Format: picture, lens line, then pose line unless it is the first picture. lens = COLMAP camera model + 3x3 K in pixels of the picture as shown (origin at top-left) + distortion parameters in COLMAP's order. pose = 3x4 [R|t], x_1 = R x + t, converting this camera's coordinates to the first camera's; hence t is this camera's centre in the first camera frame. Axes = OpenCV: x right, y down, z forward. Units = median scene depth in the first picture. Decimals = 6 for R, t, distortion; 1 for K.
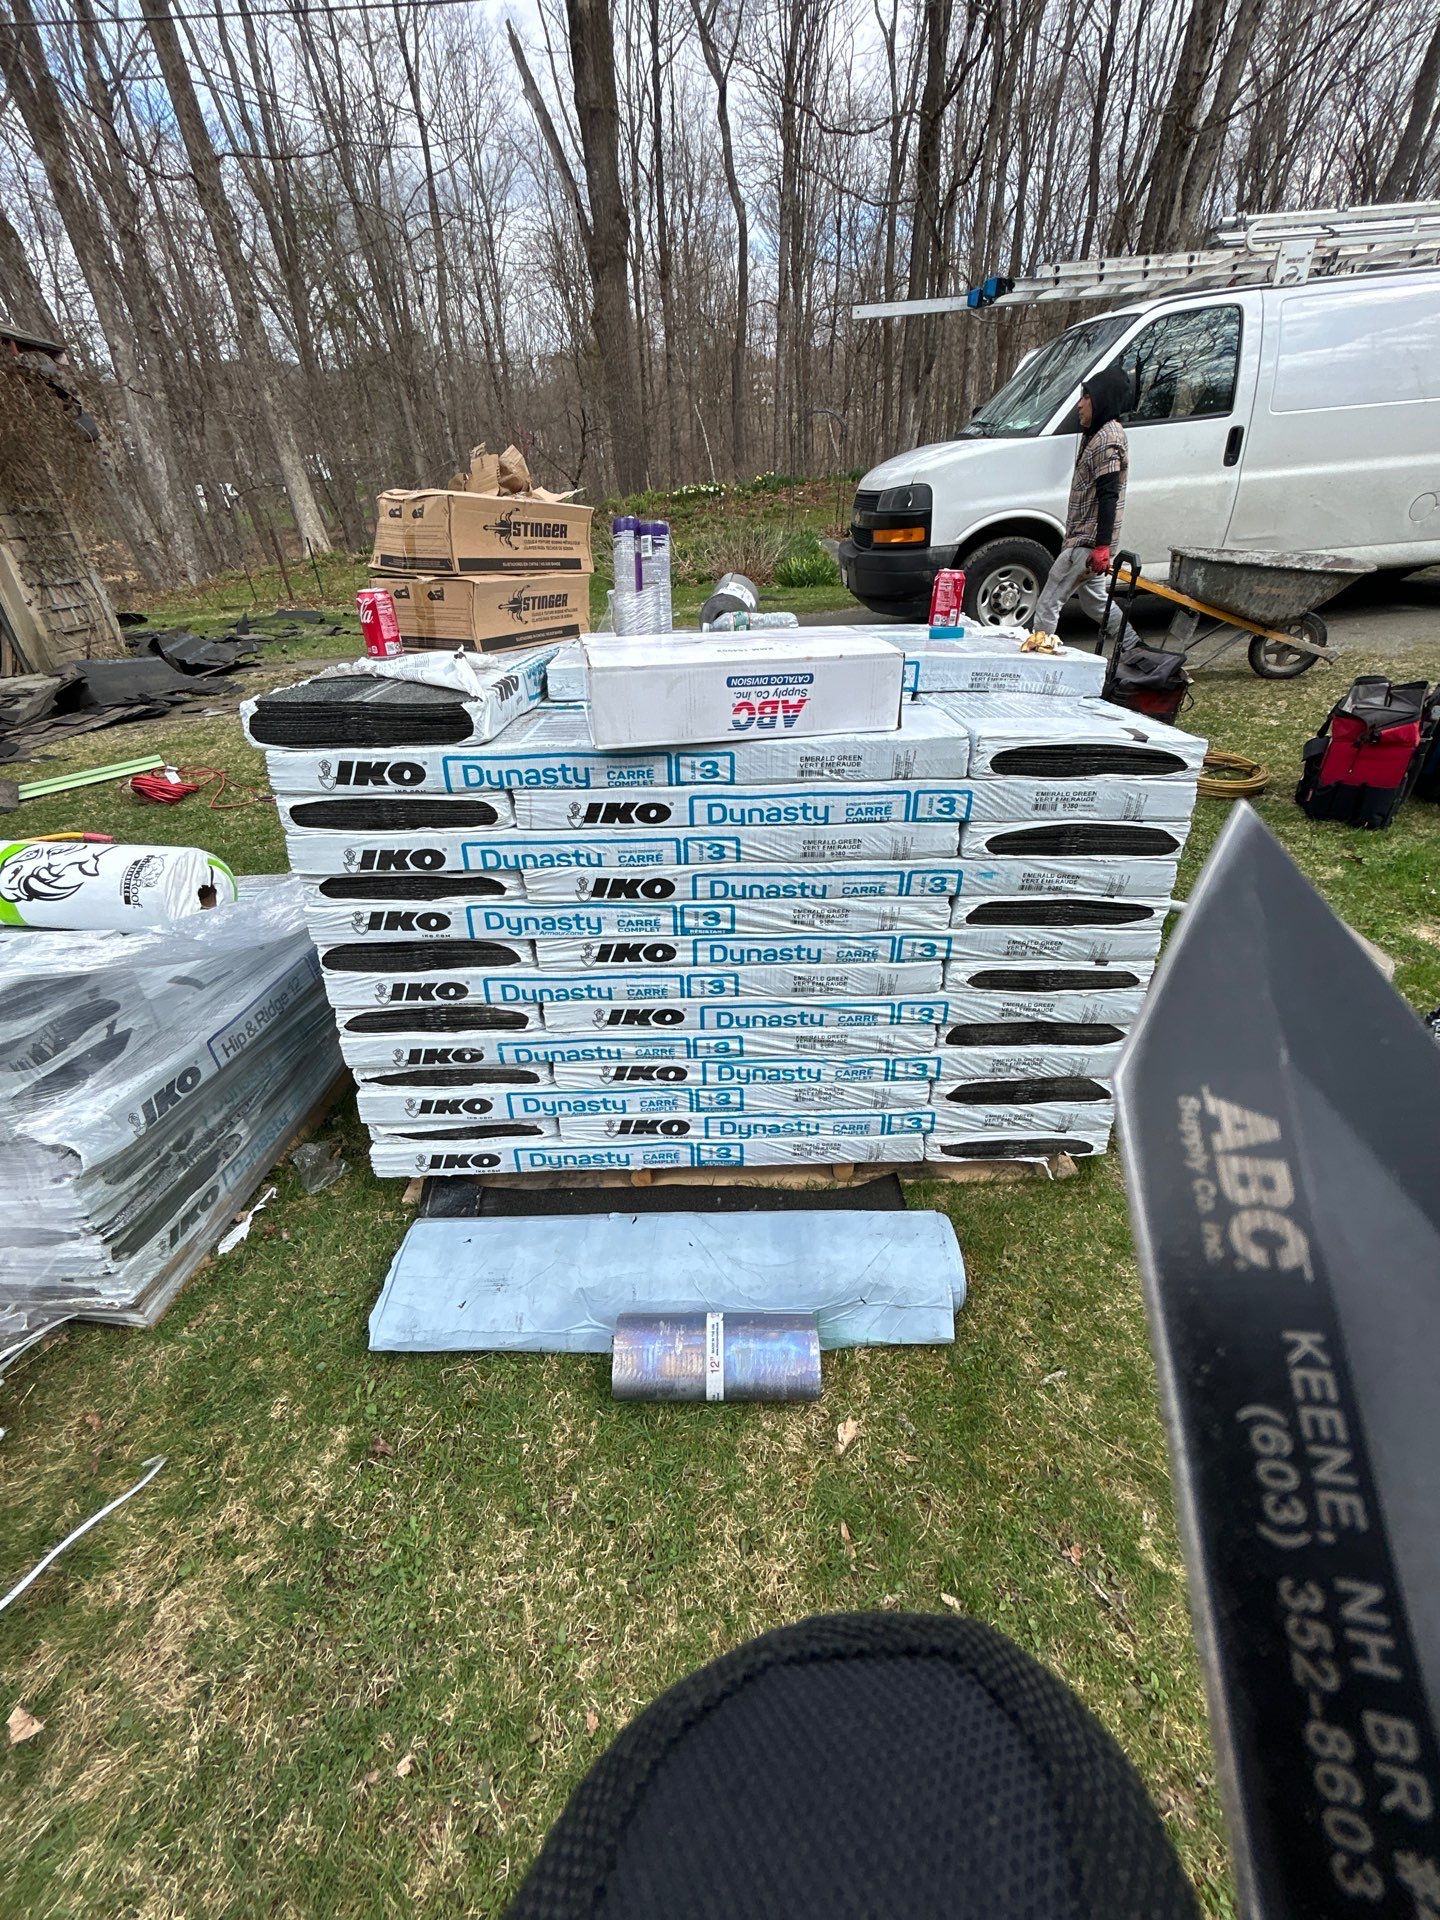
lens RADIAL K [[772.7, 0, 720.6], [0, 772.7, 956.8], [0, 0, 1]] dist [-0.000167, -0.000150]
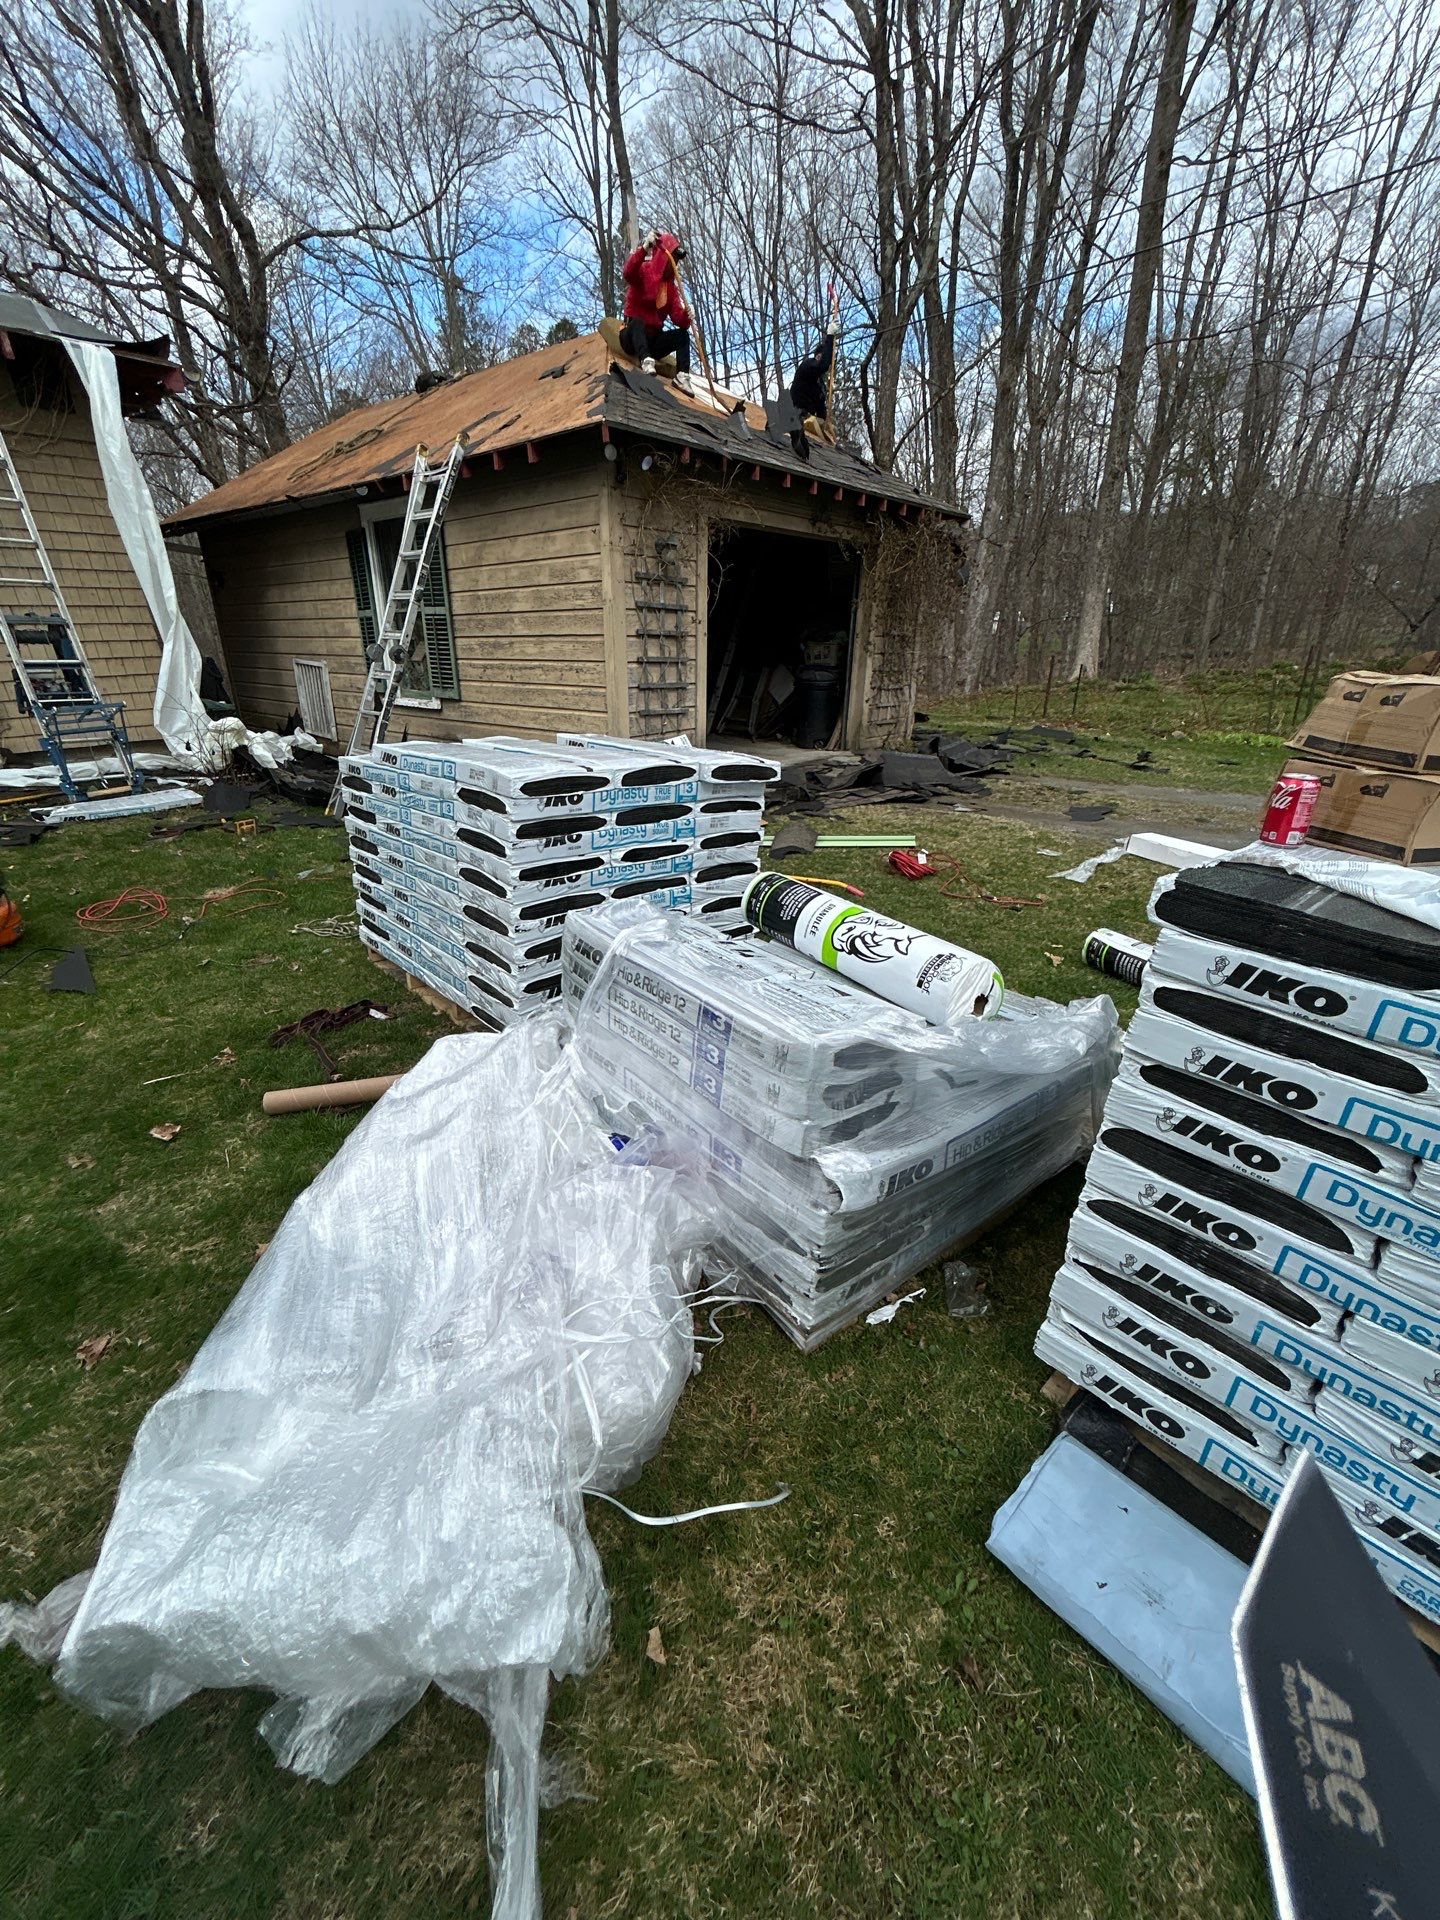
lens RADIAL K [[772.7, 0, 720.8], [0, 772.7, 956.4], [0, 0, 1]] dist [-0.000167, -0.000150]
pose [[0.669937, 0.324559, -0.667717, -0.252867], [-0.409556, 0.911715, 0.032242, -0.031099], [0.619232, 0.251867, 0.743717, -0.055835]]
